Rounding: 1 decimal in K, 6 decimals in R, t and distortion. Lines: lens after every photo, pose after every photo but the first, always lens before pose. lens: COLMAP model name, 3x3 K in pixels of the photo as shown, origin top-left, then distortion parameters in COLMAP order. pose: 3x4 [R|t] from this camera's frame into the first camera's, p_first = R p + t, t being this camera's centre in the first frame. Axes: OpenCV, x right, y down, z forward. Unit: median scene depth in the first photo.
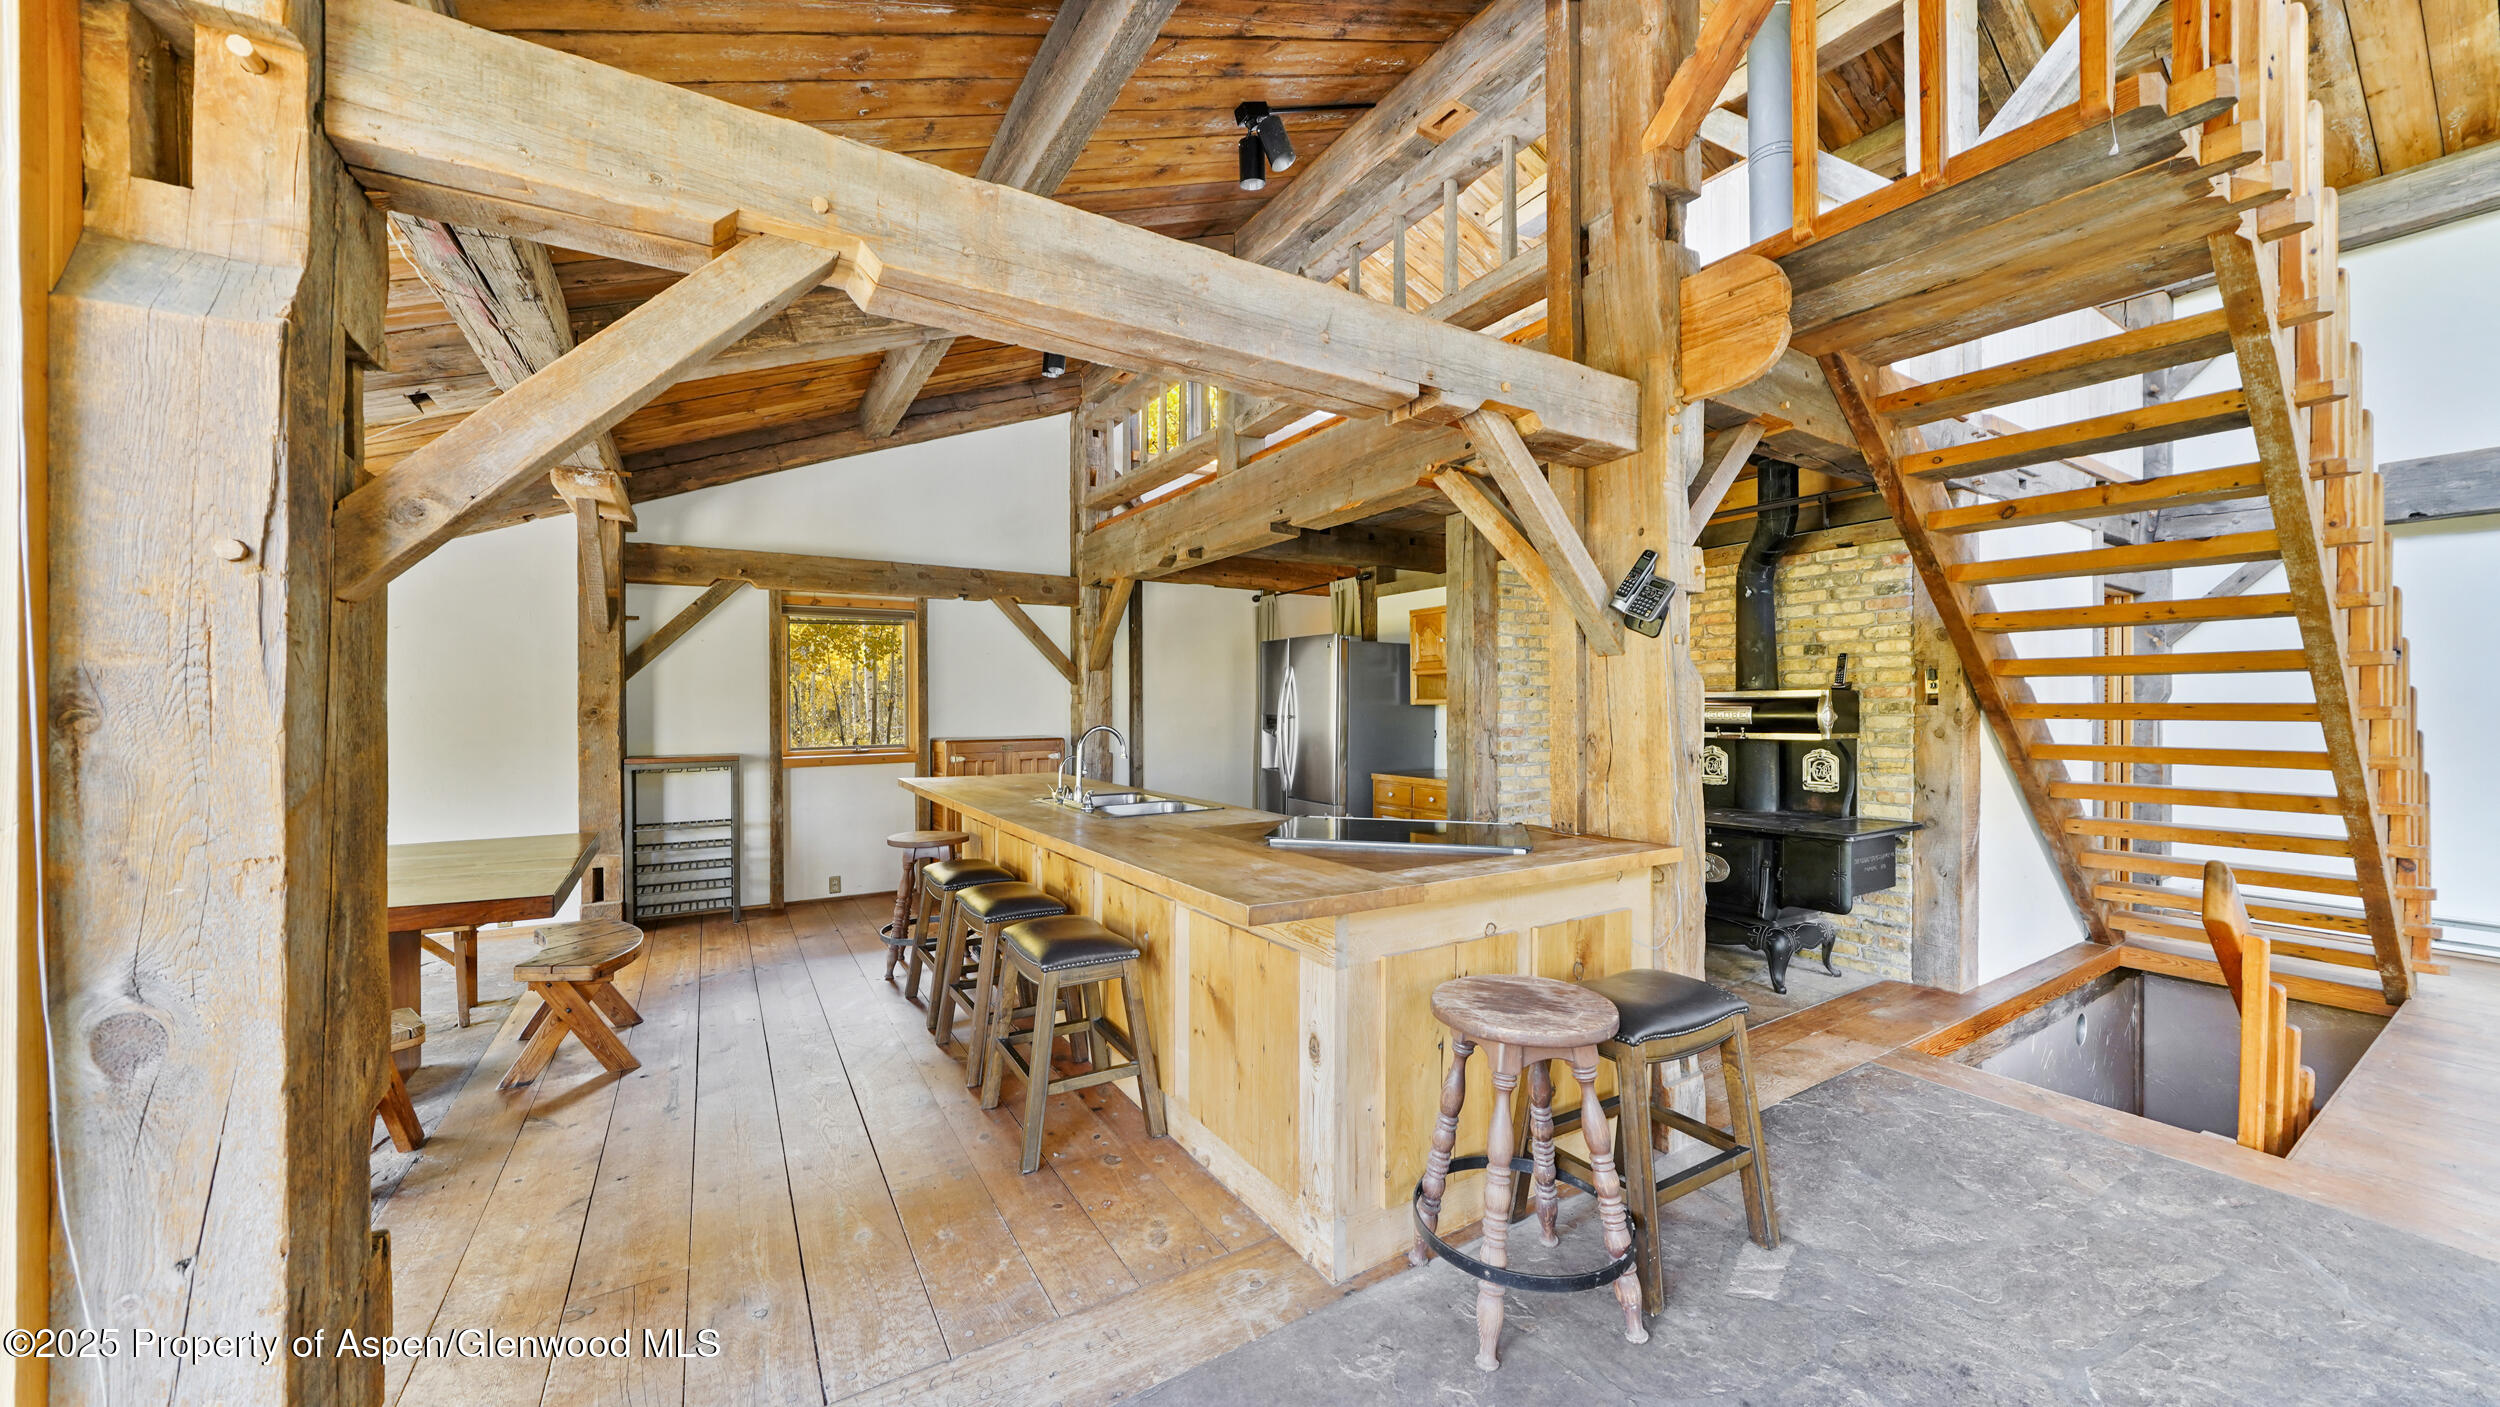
lens RADIAL K [[851.1, 0, 1250.0], [0, 851.1, 703.5], [0, 0, 1]] dist [-0.011600, -0.000036]
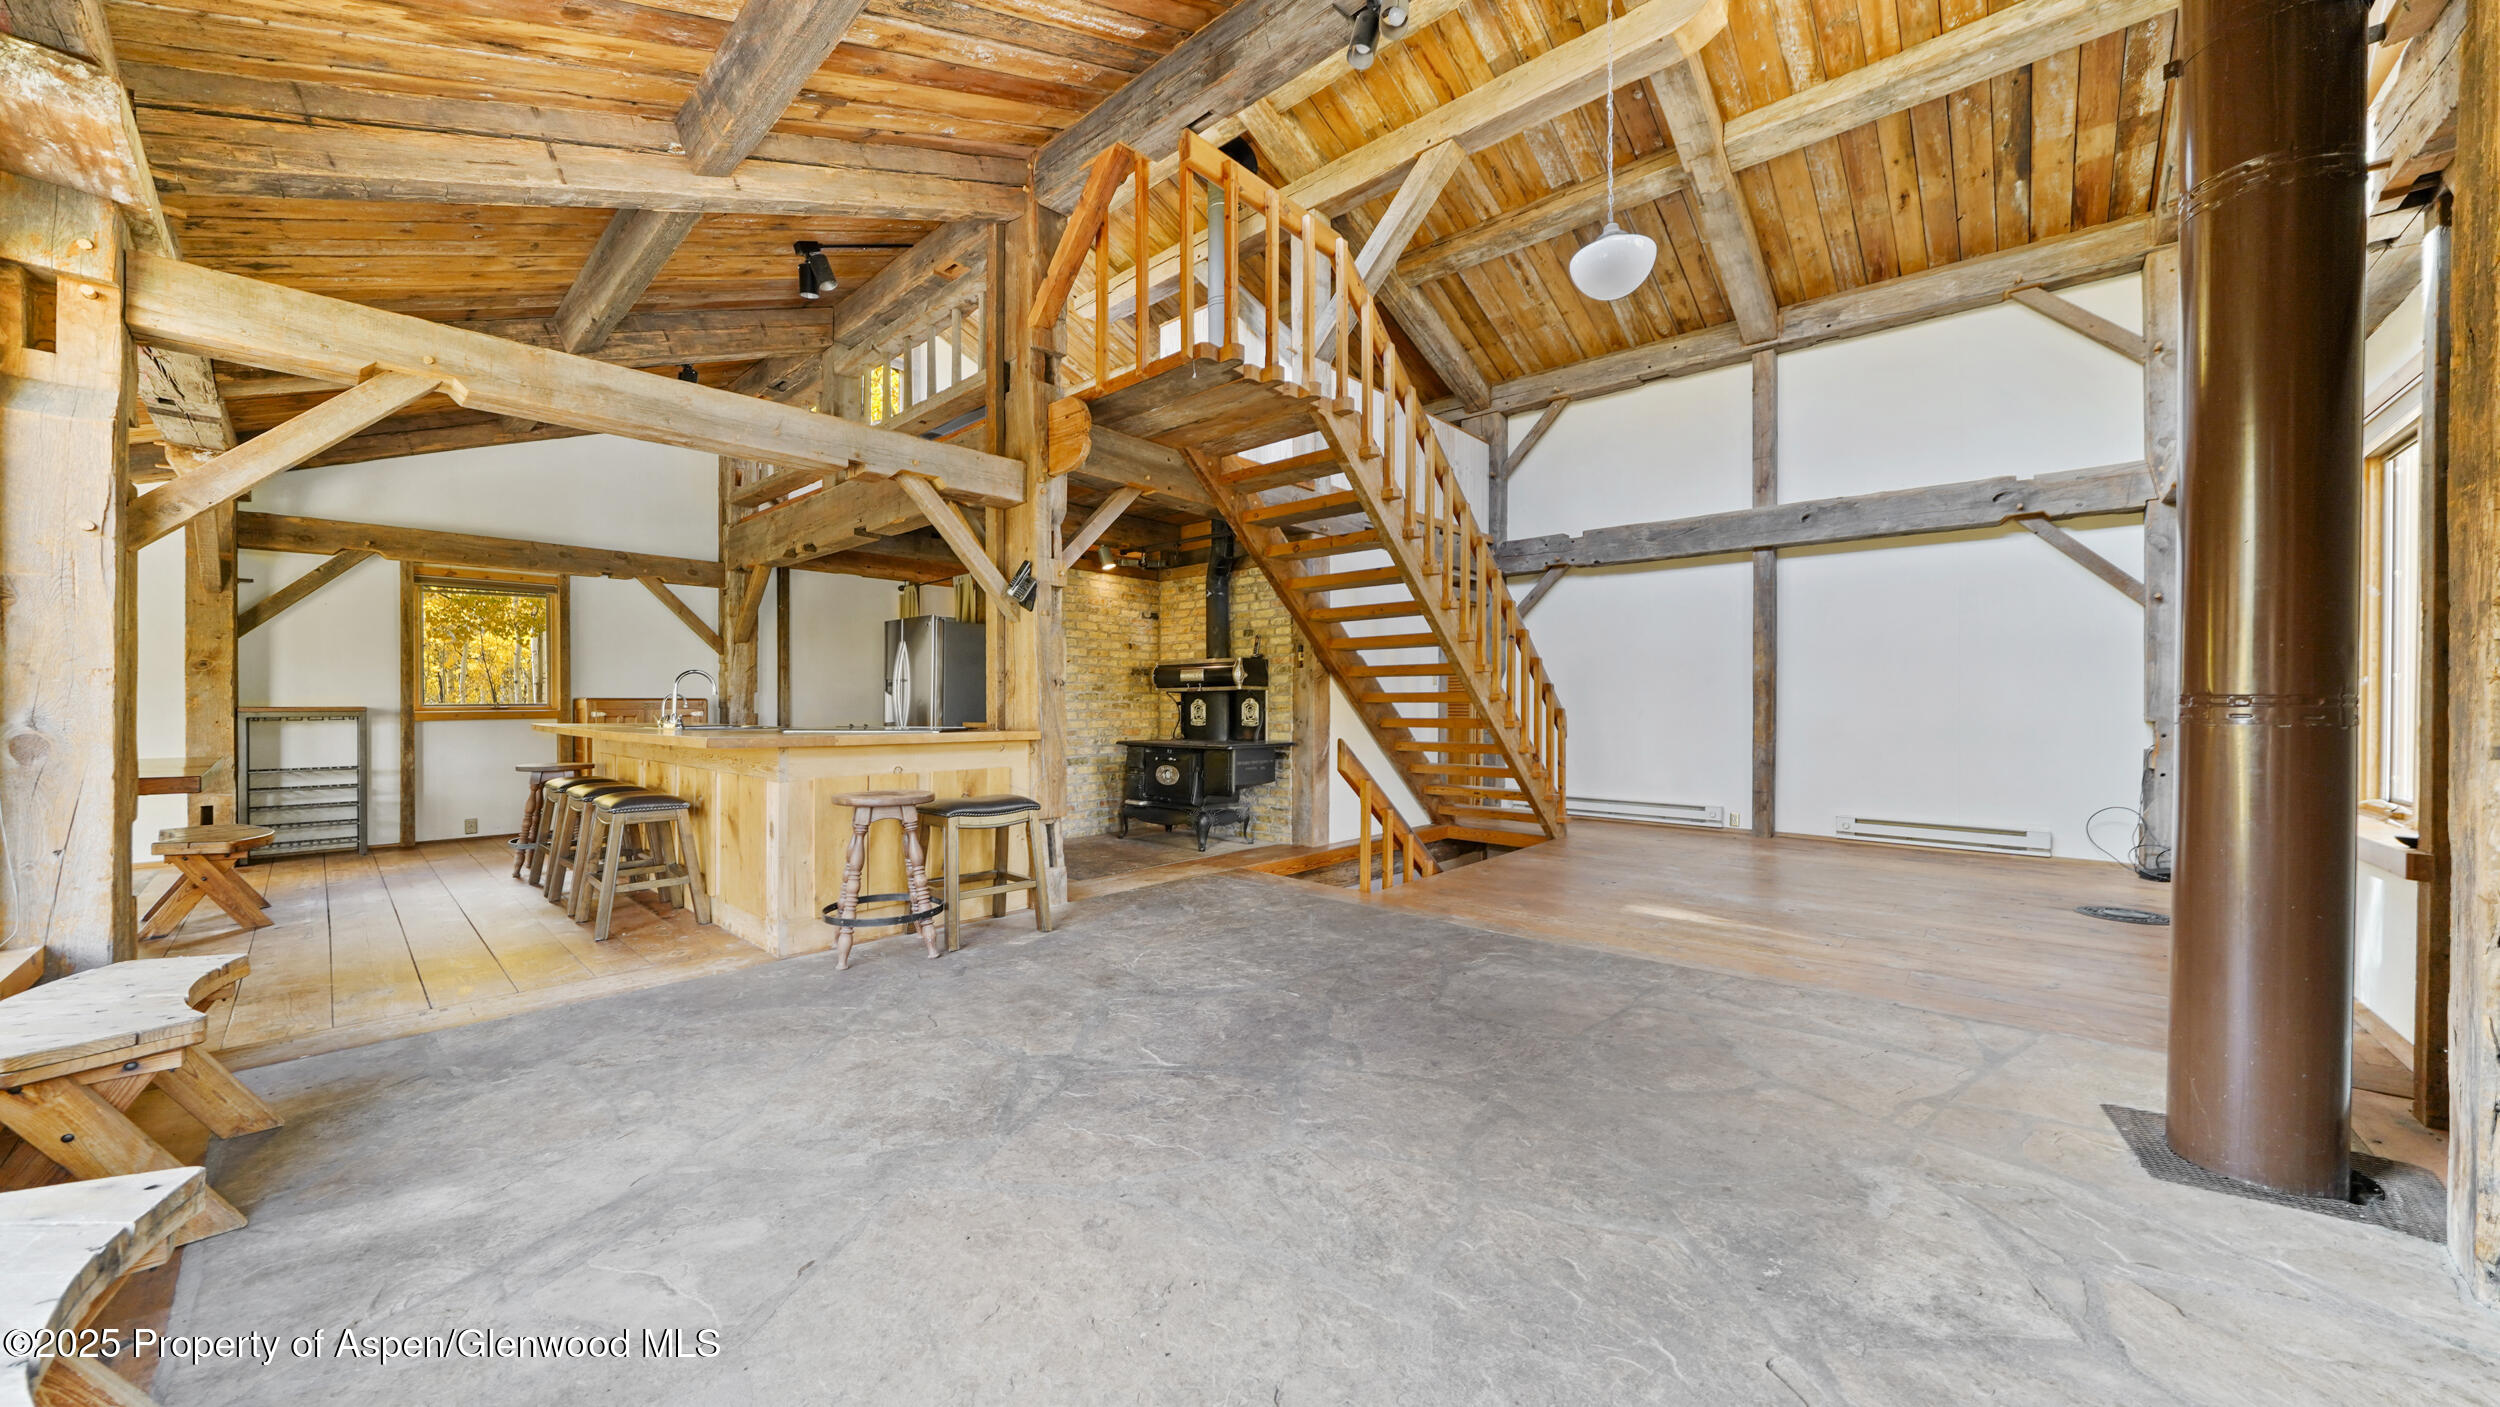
lens RADIAL K [[829.9, 0, 1242.8], [0, 829.9, 702.6], [0, 0, 1]] dist [-0.015404, 0.002386]
pose [[0.960468, 0.002082, 0.278384, 0.254738], [-0.002210, 0.999998, 0.000145, 0.063676], [-0.278383, -0.000755, 0.960470, -0.439885]]
